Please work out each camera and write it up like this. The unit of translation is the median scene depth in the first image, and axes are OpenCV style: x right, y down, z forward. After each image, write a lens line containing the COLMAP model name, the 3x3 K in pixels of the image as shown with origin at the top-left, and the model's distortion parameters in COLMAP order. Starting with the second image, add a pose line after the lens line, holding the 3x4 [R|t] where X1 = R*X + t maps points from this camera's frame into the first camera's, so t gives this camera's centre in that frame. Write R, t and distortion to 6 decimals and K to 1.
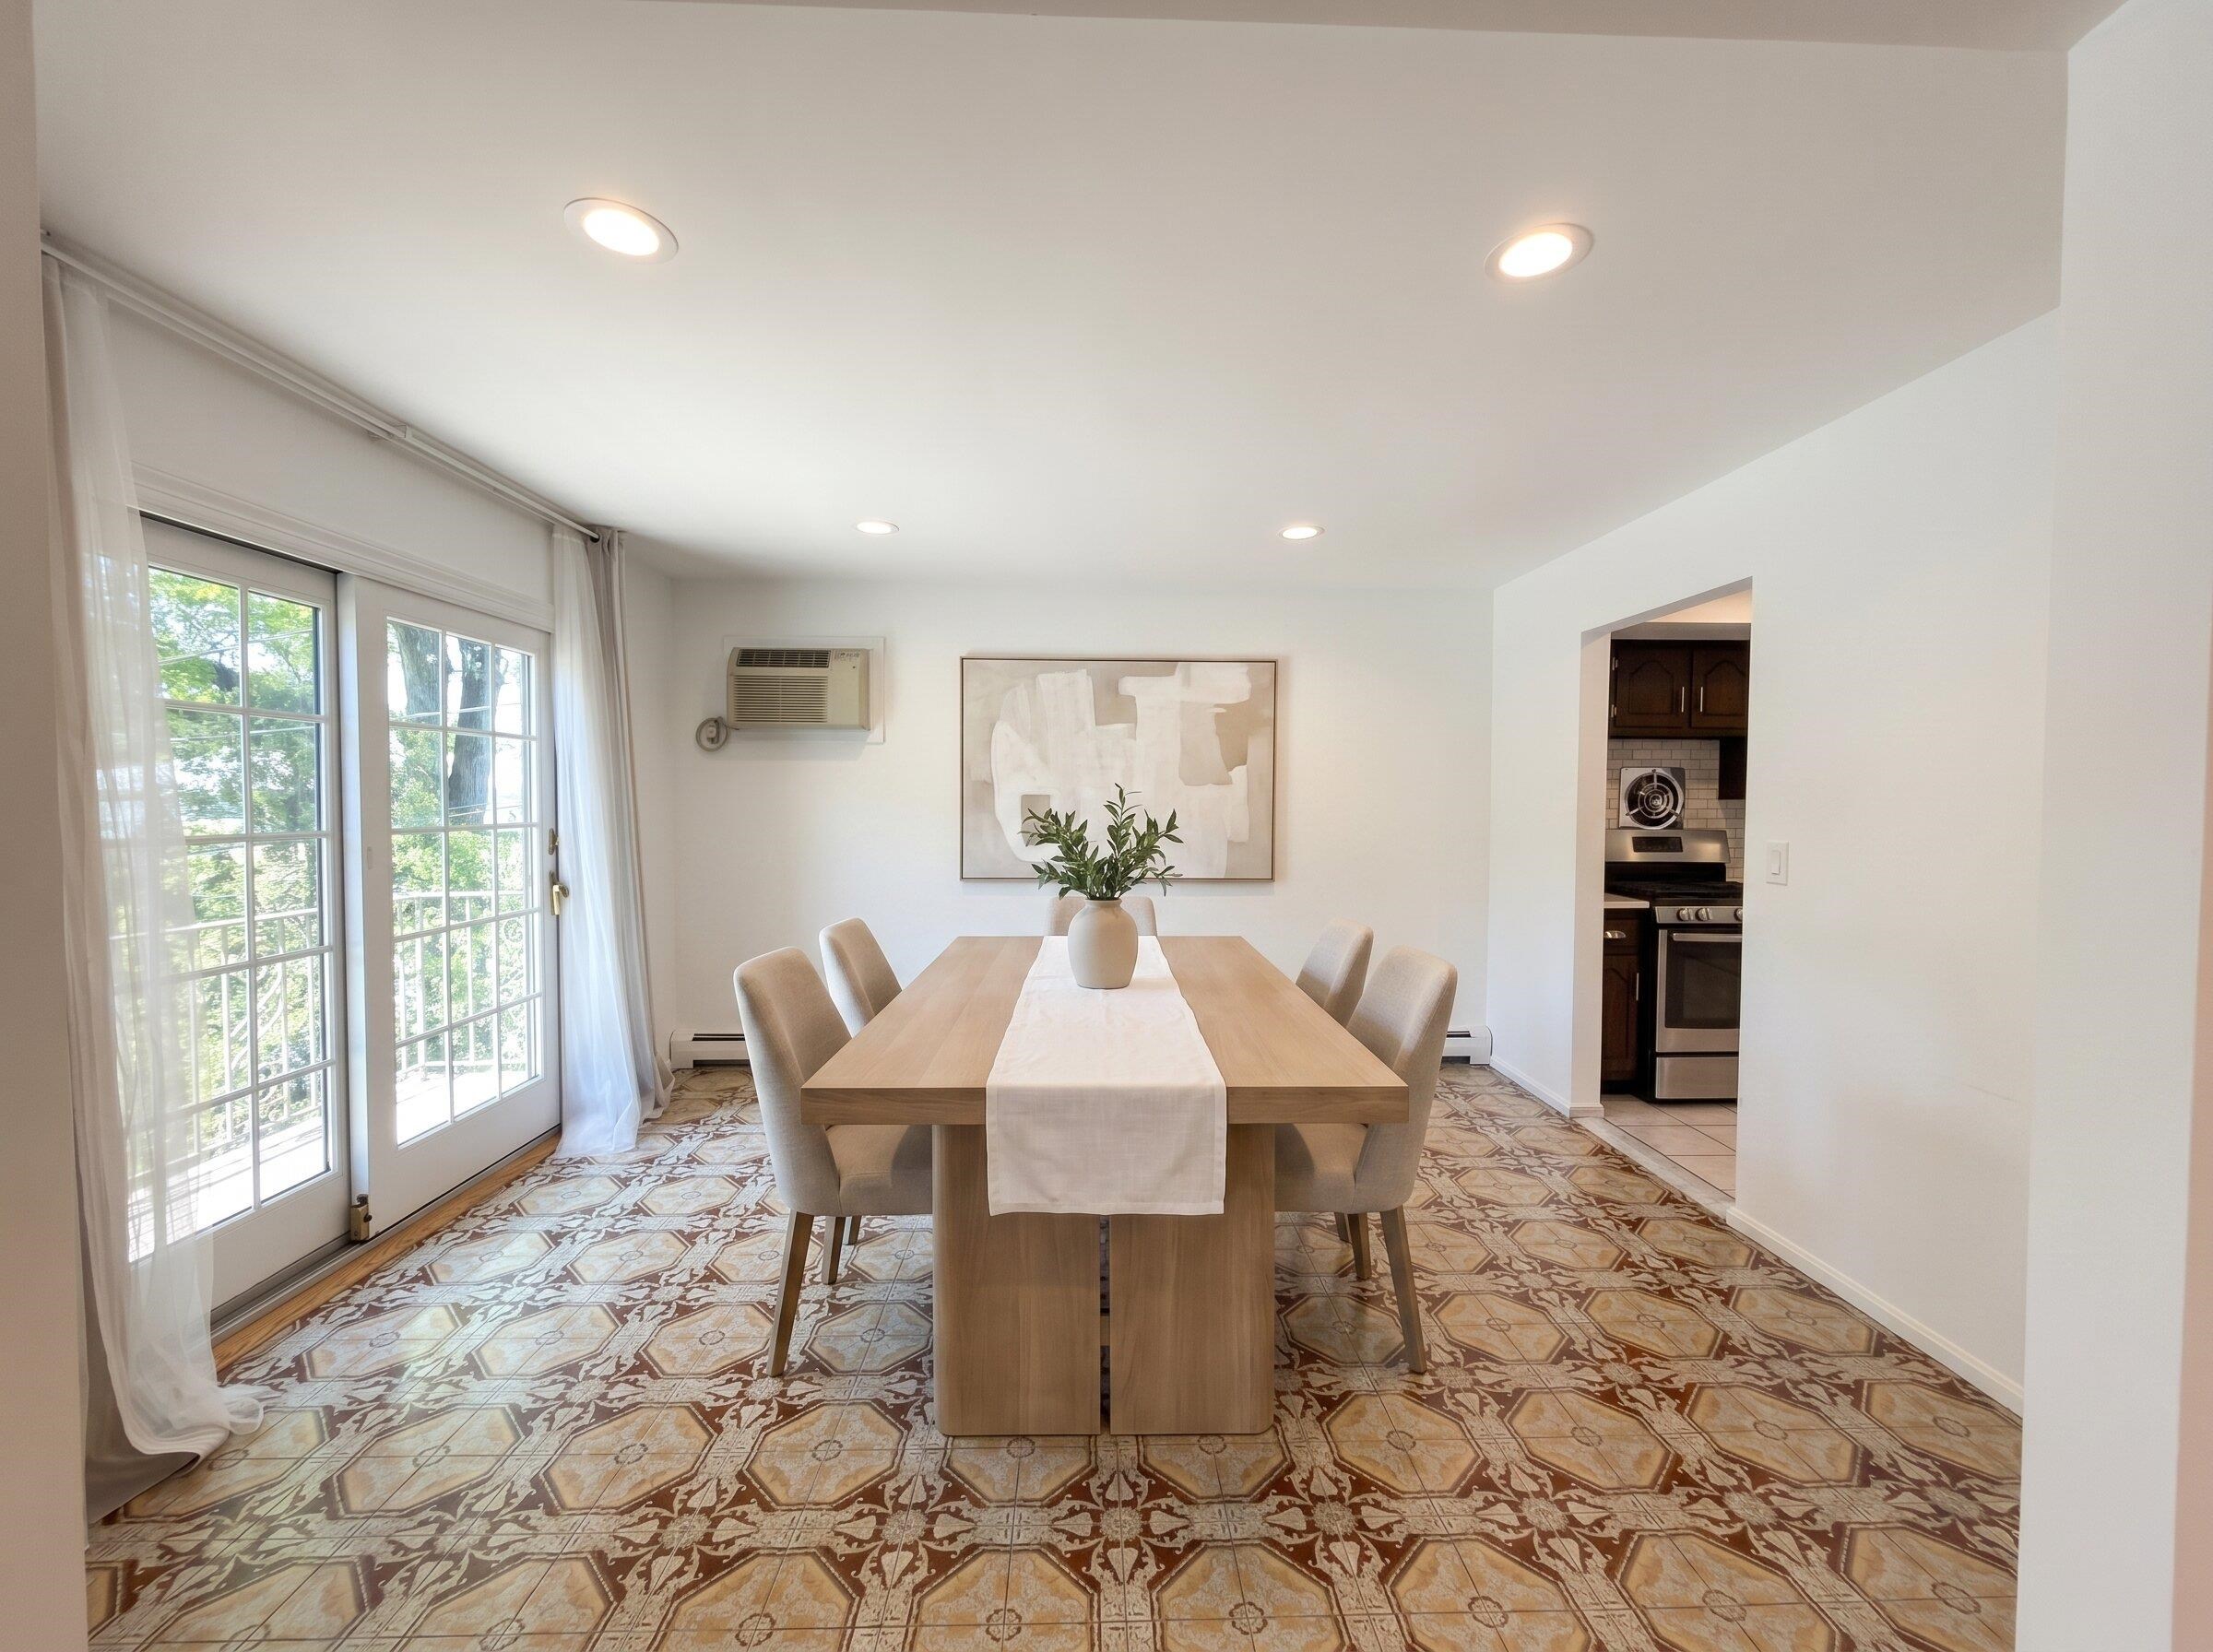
lens RADIAL K [[882.8, 0, 1112.0], [0, 882.8, 819.2], [0, 0, 1]] dist [0.002897, 0.000867]
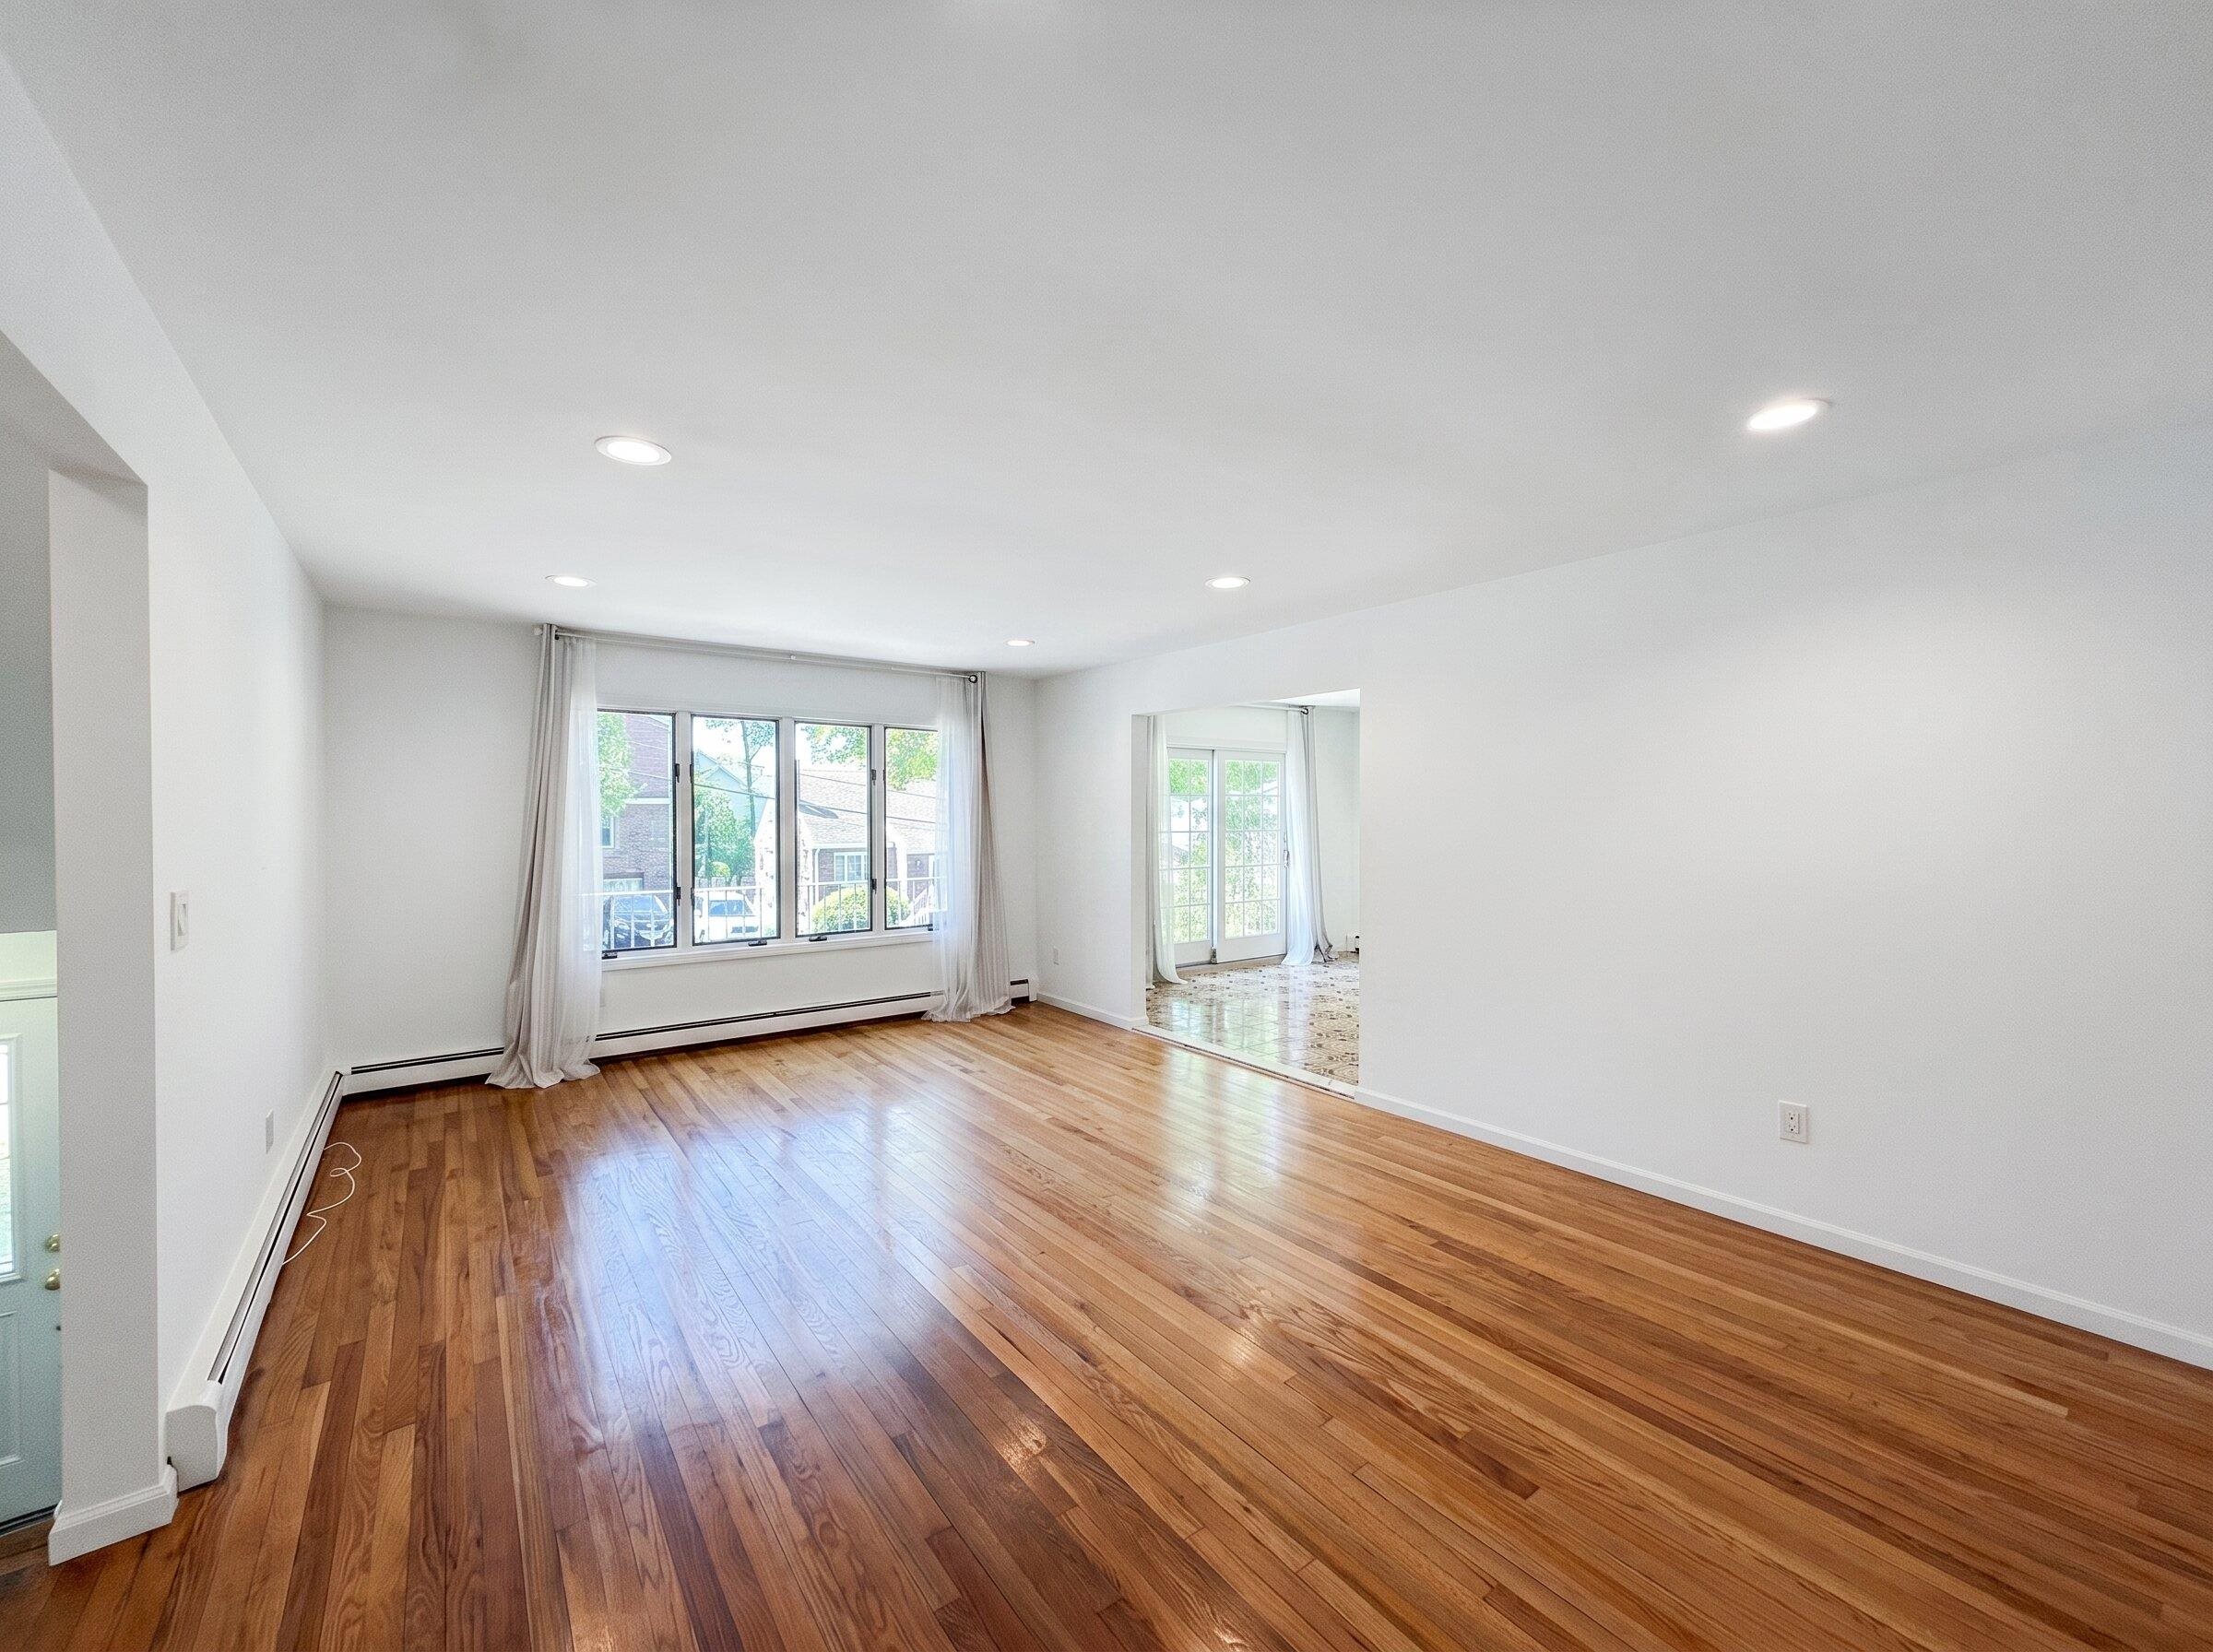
lens RADIAL K [[882.8, 0, 1113.2], [0, 882.8, 821.8], [0, 0, 1]] dist [0.002897, 0.000867]
pose [[0.576249, 0.000565, -0.817274, 1.484266], [-0.016709, 0.999799, -0.011091, 0.017565], [0.817103, 0.020047, 0.576143, -1.091628]]
